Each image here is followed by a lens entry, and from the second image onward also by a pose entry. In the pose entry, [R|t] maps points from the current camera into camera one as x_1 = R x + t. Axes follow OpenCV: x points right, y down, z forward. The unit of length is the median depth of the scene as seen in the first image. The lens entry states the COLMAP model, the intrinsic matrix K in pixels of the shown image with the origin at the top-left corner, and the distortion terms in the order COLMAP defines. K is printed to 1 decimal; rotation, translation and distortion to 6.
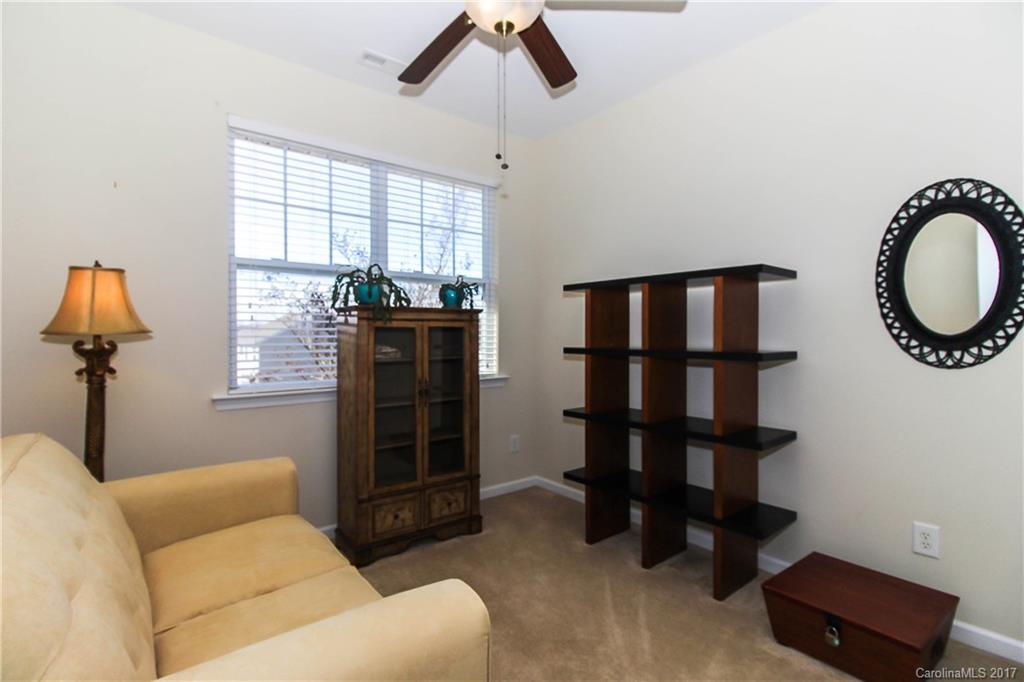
lens RADIAL K [[481.3, 0, 514.1], [0, 481.3, 337.2], [0, 0, 1]] dist [0.001745, -0.001003]
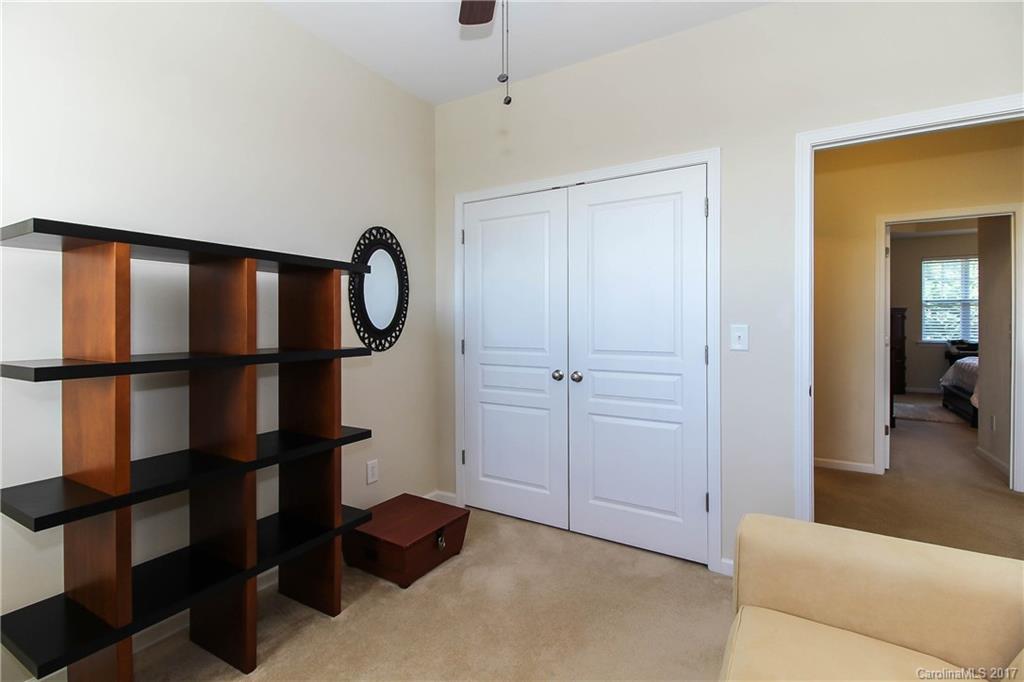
lens RADIAL K [[481.3, 0, 516.2], [0, 481.3, 331.5], [0, 0, 1]] dist [0.001745, -0.001003]
pose [[-0.387589, -0.011535, 0.921760, -0.638009], [0.008324, 0.999837, 0.016012, -0.018366], [-0.921795, 0.013879, -0.387430, 1.153096]]
